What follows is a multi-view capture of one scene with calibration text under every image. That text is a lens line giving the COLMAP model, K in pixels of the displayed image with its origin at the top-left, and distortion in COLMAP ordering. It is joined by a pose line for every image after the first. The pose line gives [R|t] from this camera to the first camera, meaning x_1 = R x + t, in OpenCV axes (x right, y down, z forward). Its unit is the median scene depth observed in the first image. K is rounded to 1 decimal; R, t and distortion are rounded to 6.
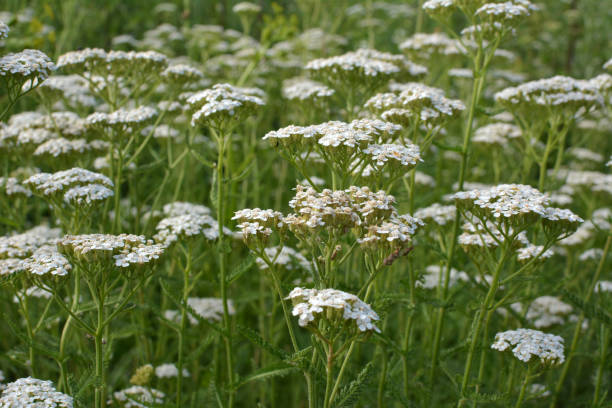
lens RADIAL K [[993.7, 0, 331.9], [0, 993.7, 203.7], [0, 0, 1]] dist [-0.126877, 0.116310]
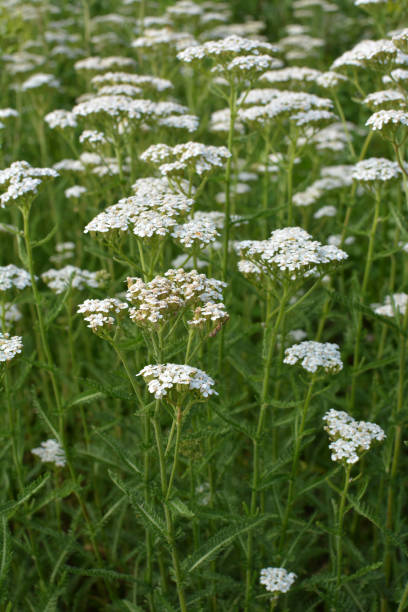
lens RADIAL K [[993.7, 0, 204.0], [0, 993.7, 306.0], [0, 0, 1]] dist [-0.126877, 0.116310]
pose [[0.976955, -0.153664, 0.148140, -0.116607], [0.120900, 0.970363, 0.209234, -0.207388], [-0.175902, -0.186502, 0.966579, -0.184951]]
